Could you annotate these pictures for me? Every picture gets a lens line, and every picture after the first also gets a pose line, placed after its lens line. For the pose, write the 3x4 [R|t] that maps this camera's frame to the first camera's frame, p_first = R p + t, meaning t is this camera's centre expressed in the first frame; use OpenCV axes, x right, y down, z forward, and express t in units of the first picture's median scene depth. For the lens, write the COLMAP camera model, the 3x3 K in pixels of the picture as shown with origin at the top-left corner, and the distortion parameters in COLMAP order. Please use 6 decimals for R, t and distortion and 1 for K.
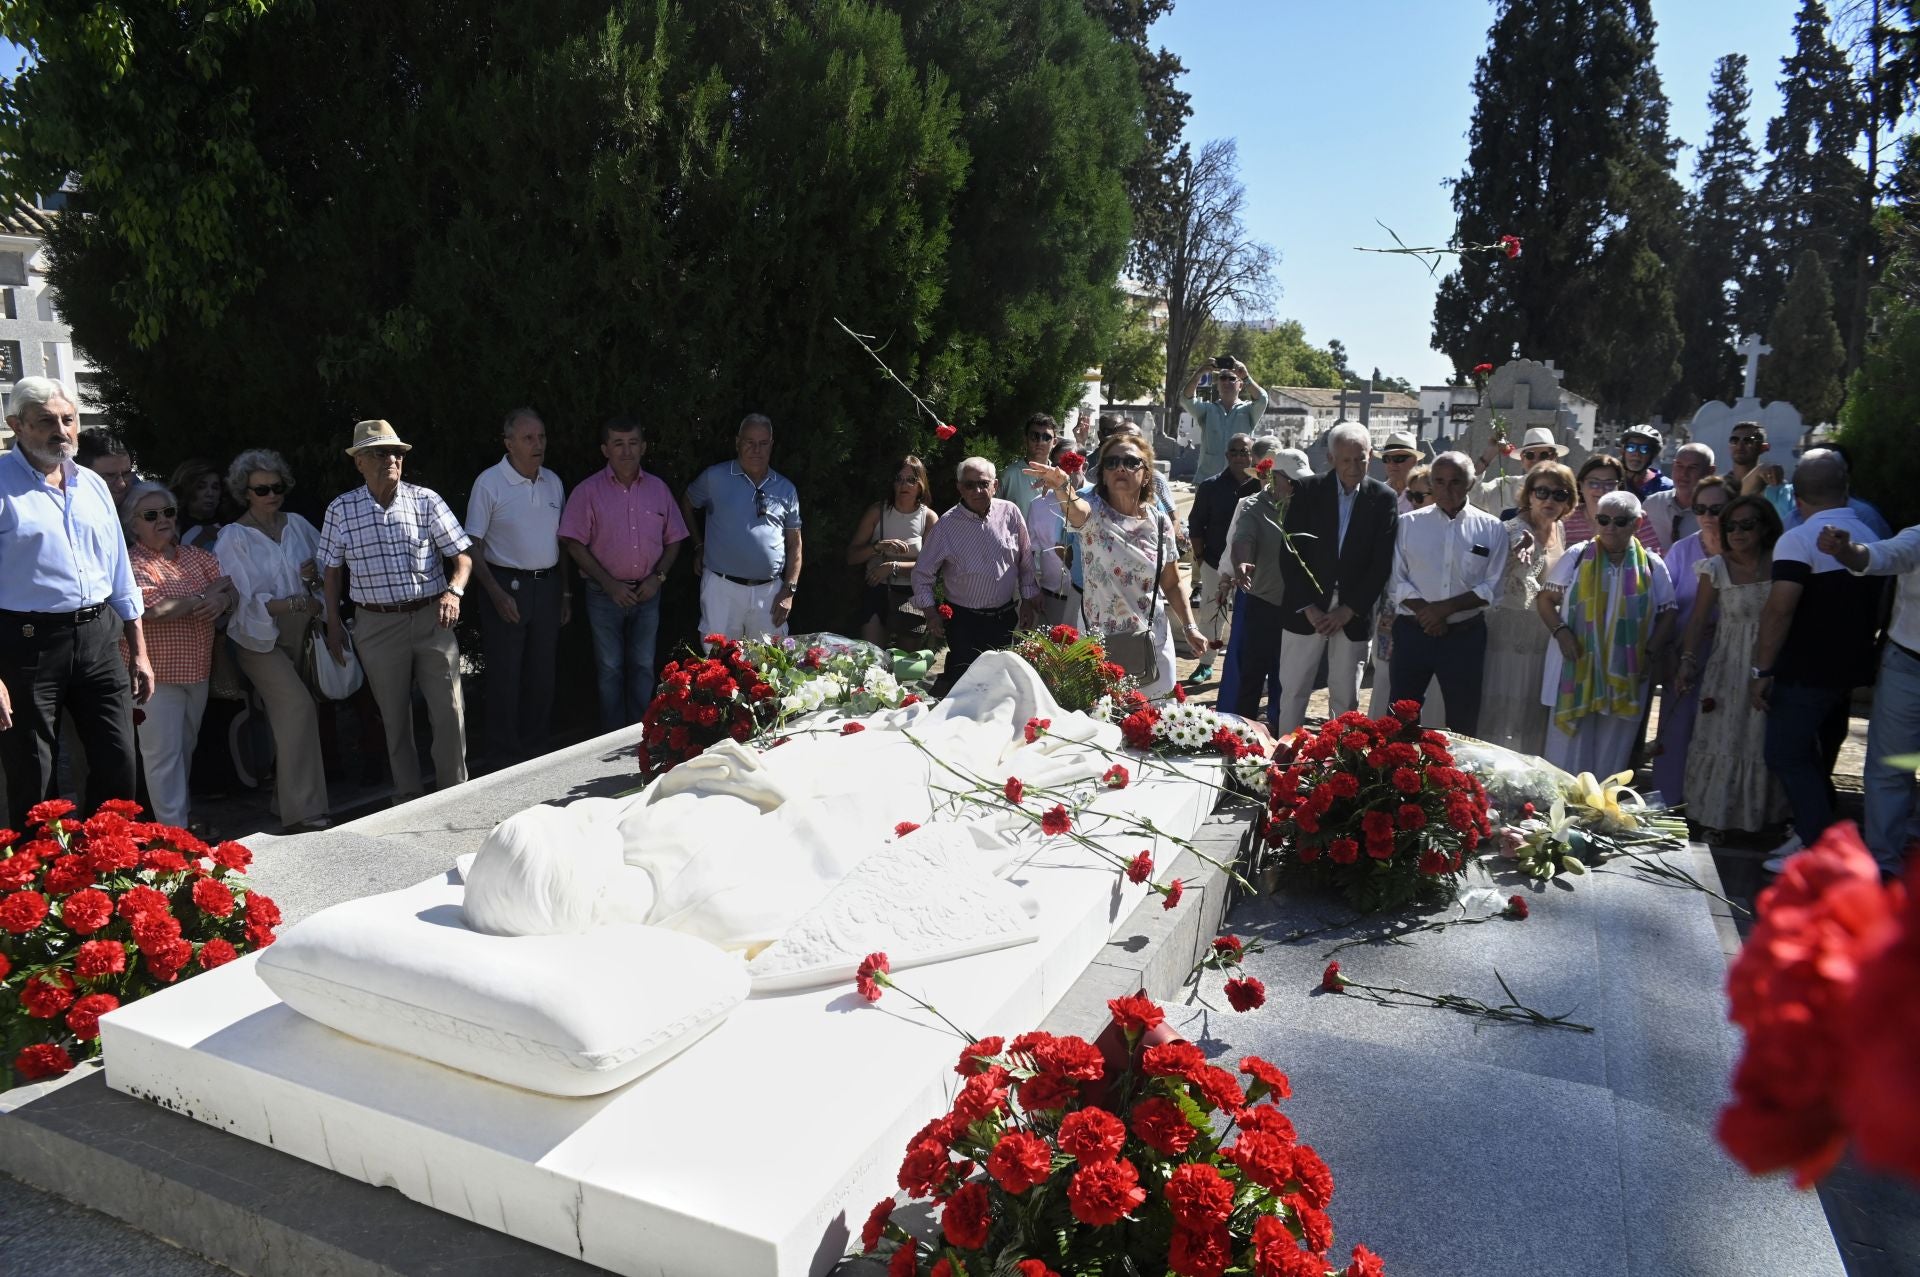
lens RADIAL K [[1292.5, 0, 958.9], [0, 1292.5, 644.3], [0, 0, 1]] dist [-0.119994, 0.096398]
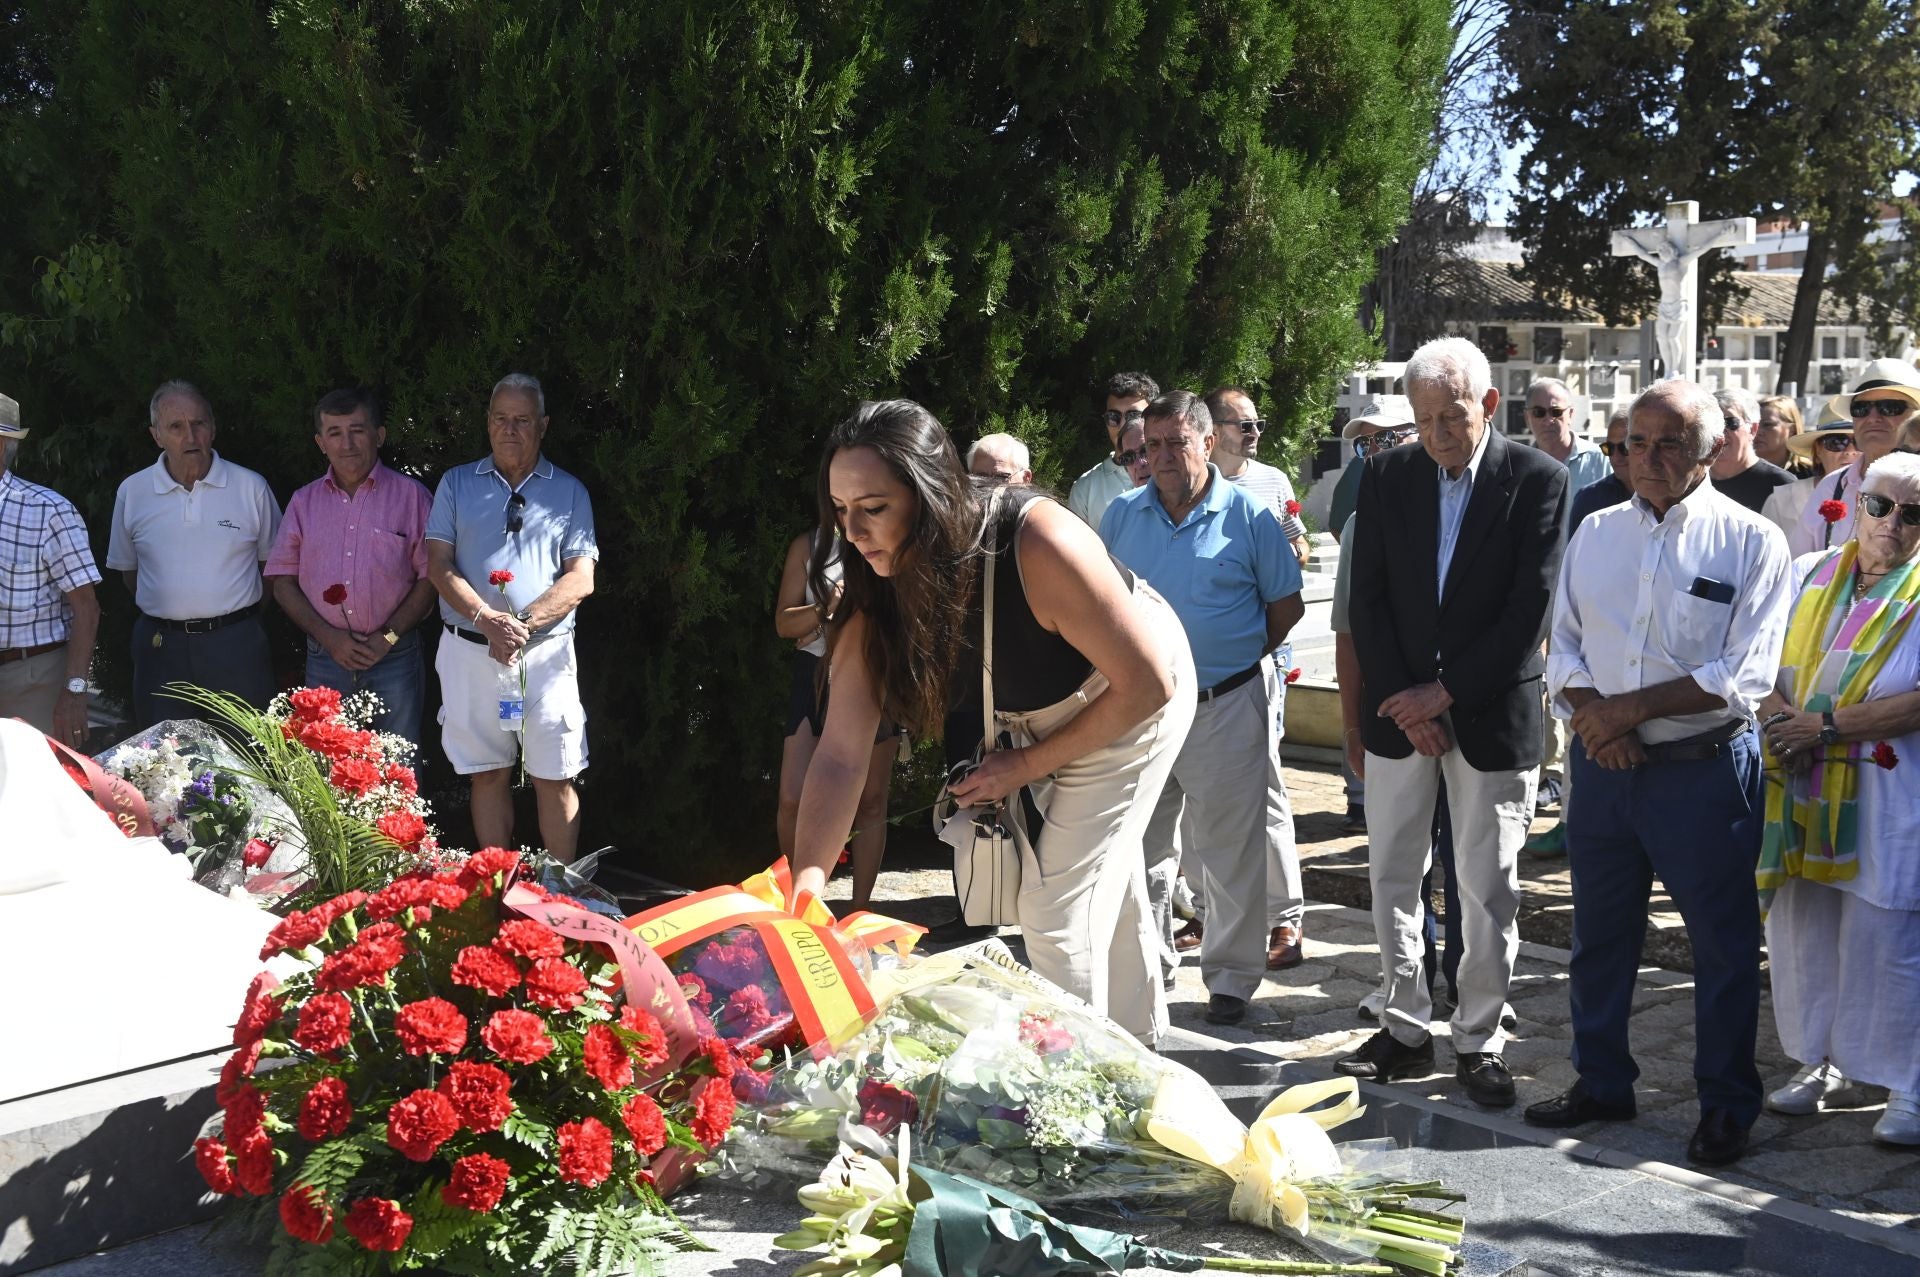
lens RADIAL K [[1893.3, 0, 957.1], [0, 1893.3, 650.0], [0, 0, 1]] dist [-0.048071, 0.089630]
pose [[0.912188, 0.016417, -0.409442, 0.372585], [-0.045941, 0.996995, -0.062375, 0.003776], [0.407188, 0.075708, 0.910201, 0.220769]]
